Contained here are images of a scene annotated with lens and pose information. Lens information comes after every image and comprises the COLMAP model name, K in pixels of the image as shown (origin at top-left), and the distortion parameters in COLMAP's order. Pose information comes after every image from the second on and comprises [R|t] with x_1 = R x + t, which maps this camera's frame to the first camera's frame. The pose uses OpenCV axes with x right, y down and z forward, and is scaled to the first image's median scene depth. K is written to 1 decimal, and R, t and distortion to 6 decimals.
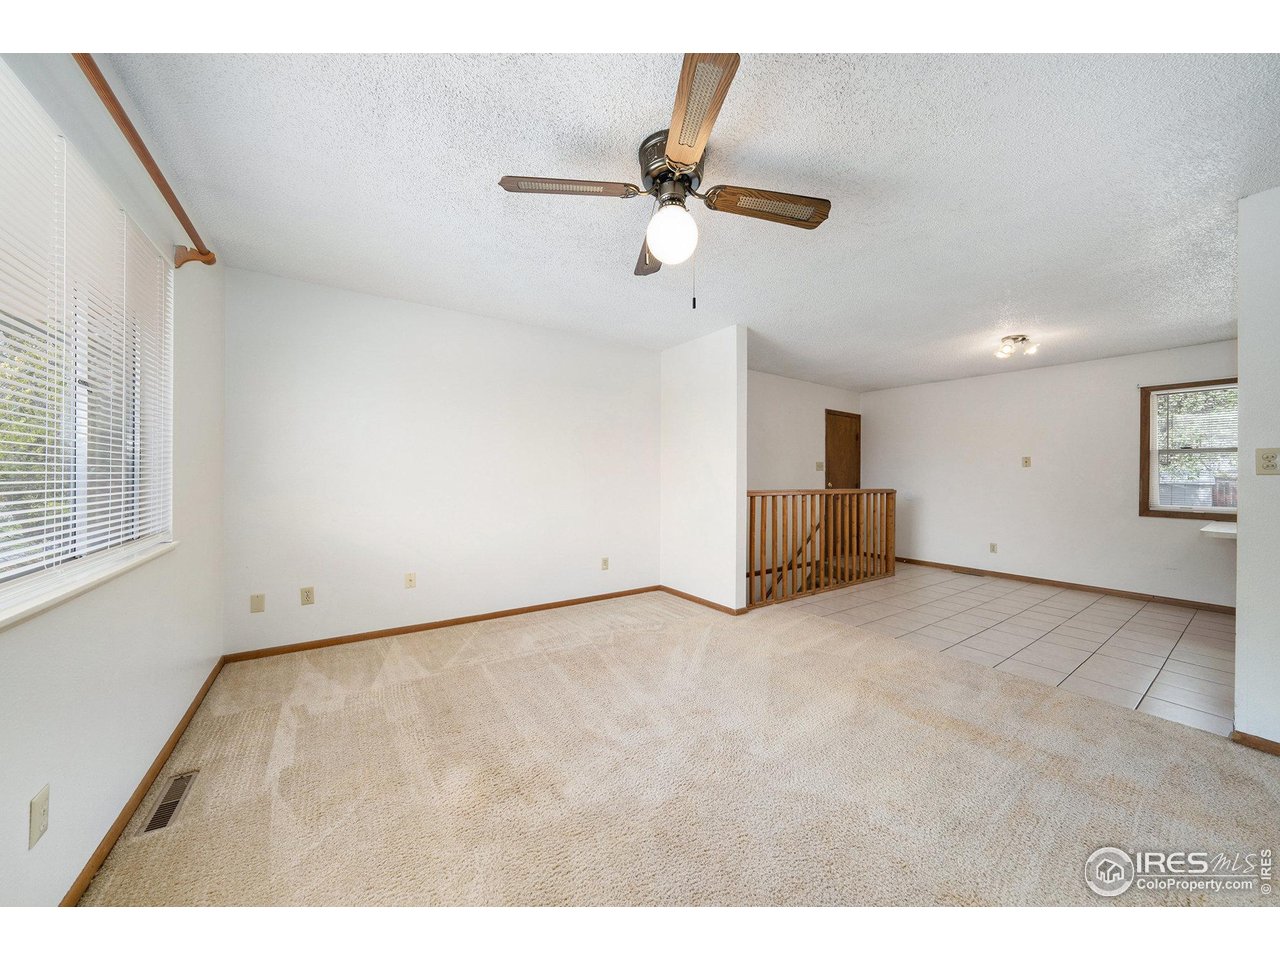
lens RADIAL K [[442.1, 0, 637.0], [0, 442.1, 474.8], [0, 0, 1]] dist [-0.025085, 0.000061]
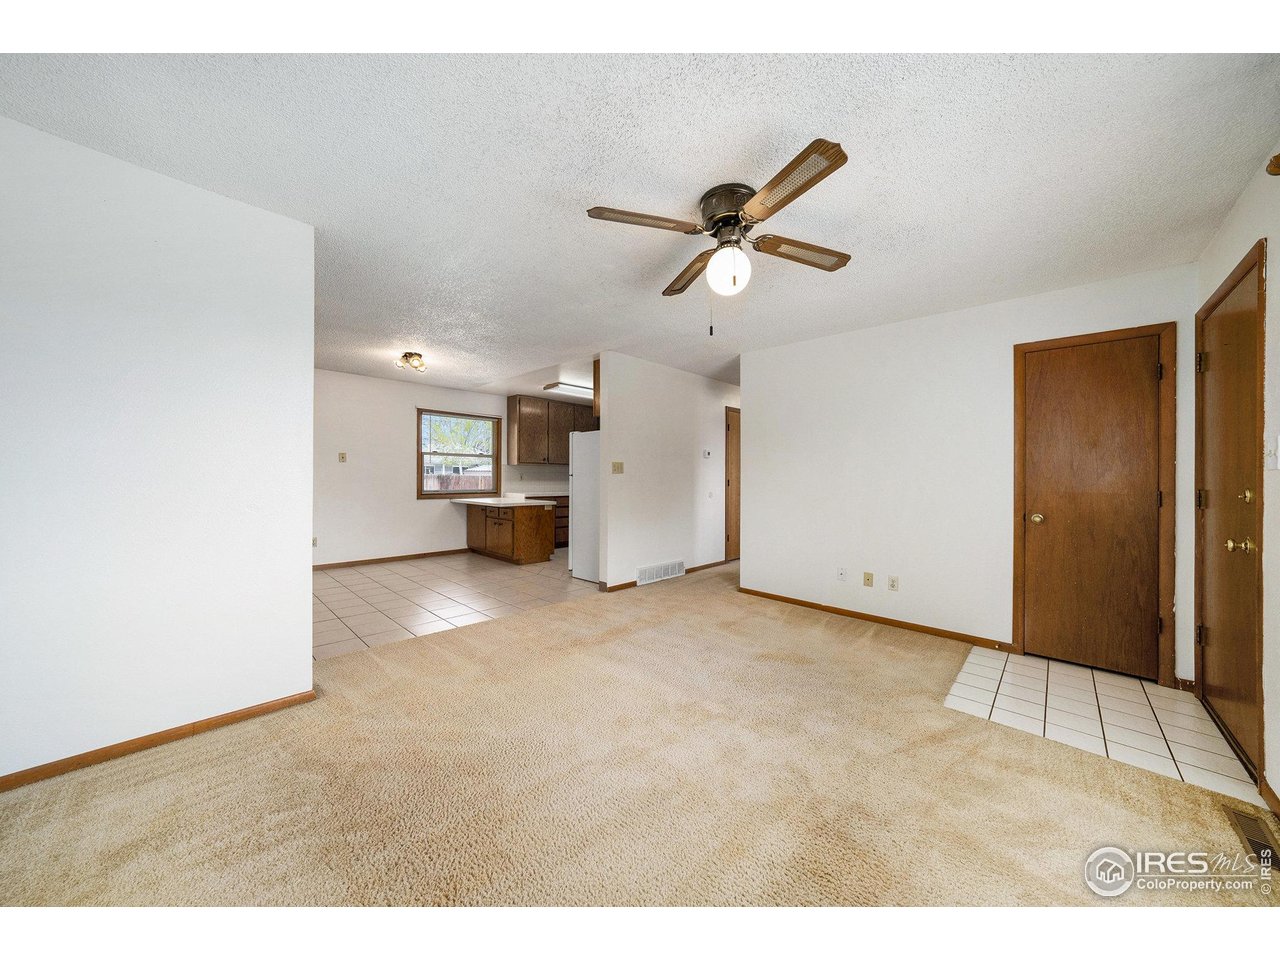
lens RADIAL K [[442.1, 0, 637.0], [0, 442.1, 474.8], [0, 0, 1]] dist [-0.025085, 0.000061]
pose [[-0.211591, -0.008981, 0.977317, -0.549192], [-0.008013, 0.999940, 0.007454, -0.000403], [-0.977325, -0.006254, -0.211651, 0.842873]]
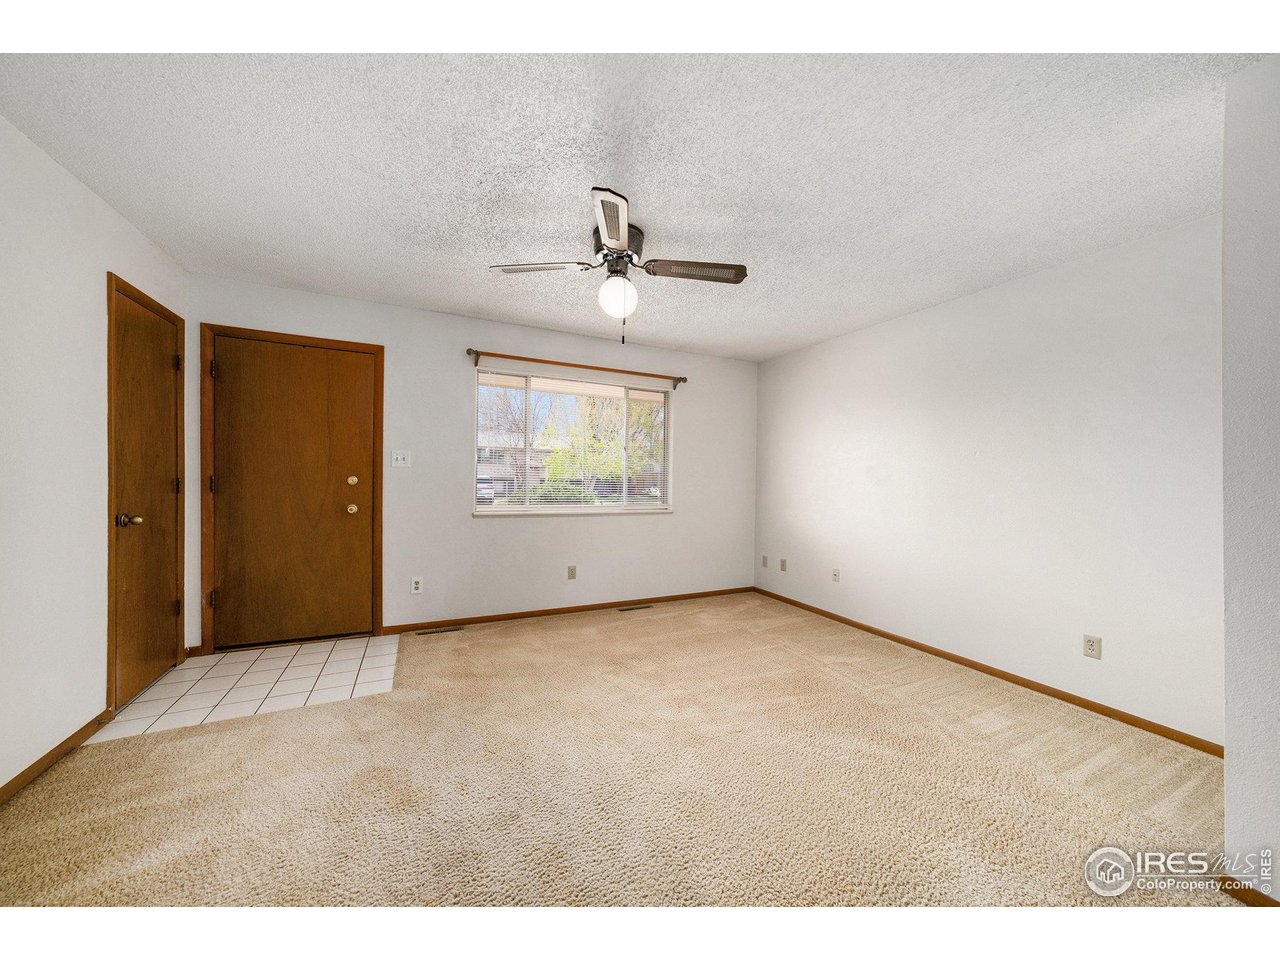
lens RADIAL K [[453.4, 0, 643.6], [0, 453.4, 475.7], [0, 0, 1]] dist [-0.017490, 0.000168]
pose [[-0.132507, -0.013442, -0.991091, 0.789383], [-0.026958, 0.999587, -0.009953, 0.007211], [0.990815, 0.025399, -0.132815, 0.712719]]
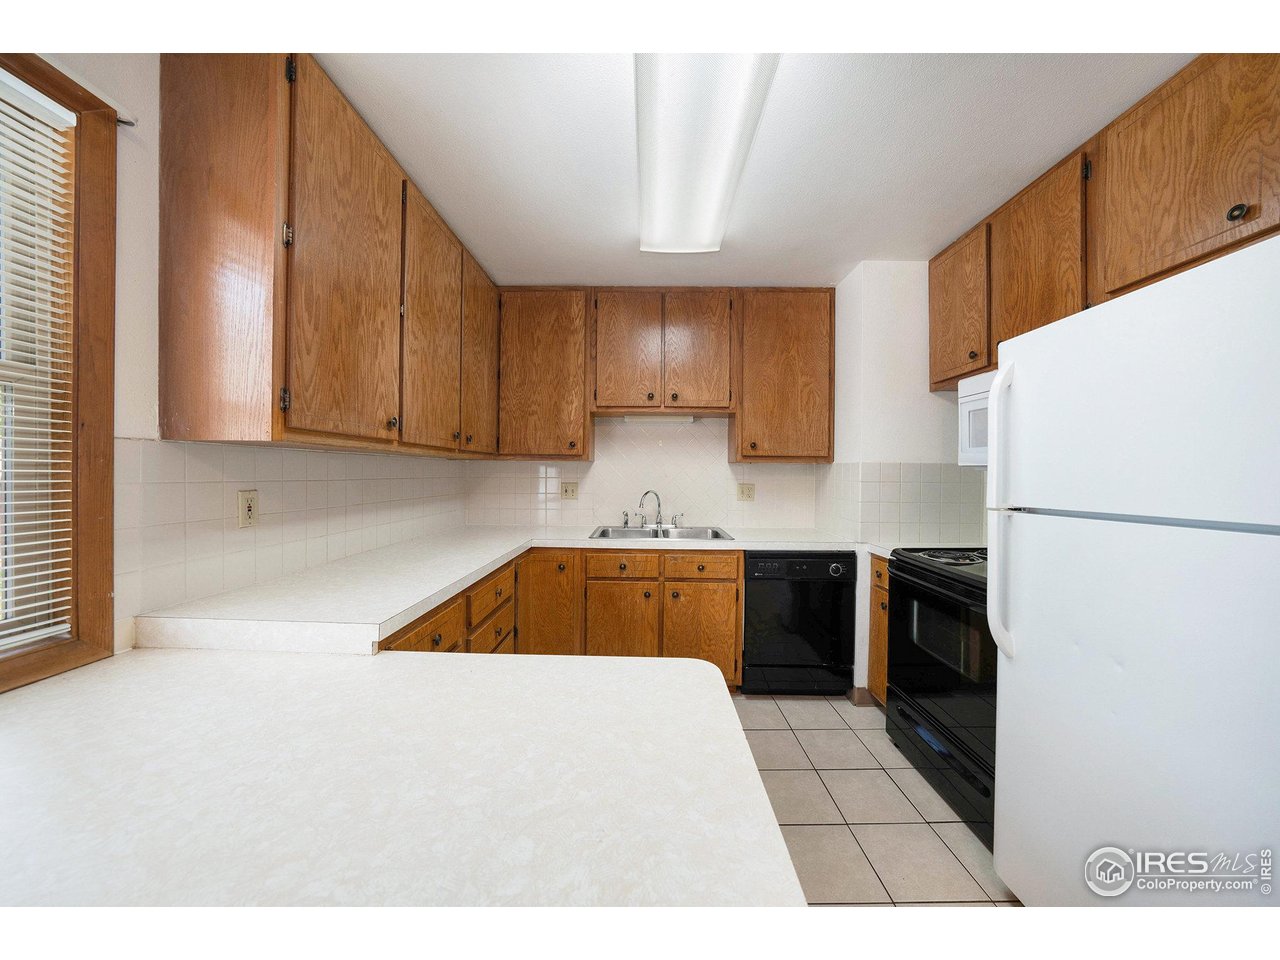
lens RADIAL K [[453.4, 0, 643.6], [0, 453.4, 475.7], [0, 0, 1]] dist [-0.017490, 0.000168]
pose [[-0.809483, -0.017861, 0.586871, 1.339200], [-0.014153, 0.999840, 0.010908, -0.009835], [-0.586973, 0.000524, -0.809607, 1.091979]]
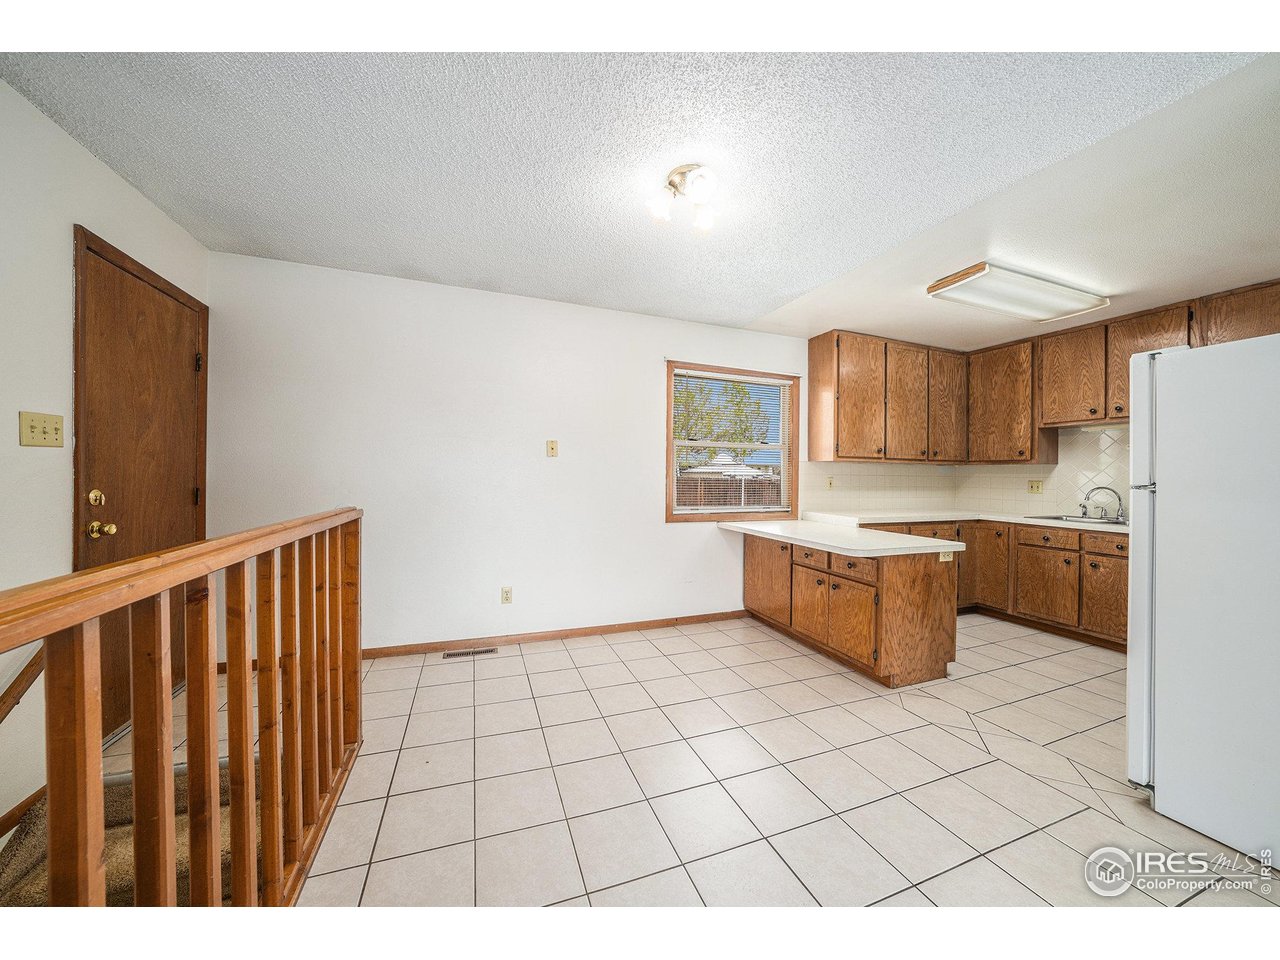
lens RADIAL K [[453.4, 0, 643.6], [0, 453.4, 475.7], [0, 0, 1]] dist [-0.017490, 0.000168]
pose [[0.226293, -0.007427, 0.974031, 0.483122], [-0.009081, 0.999911, 0.009734, 0.002638], [-0.974017, -0.011048, 0.226206, 1.196896]]
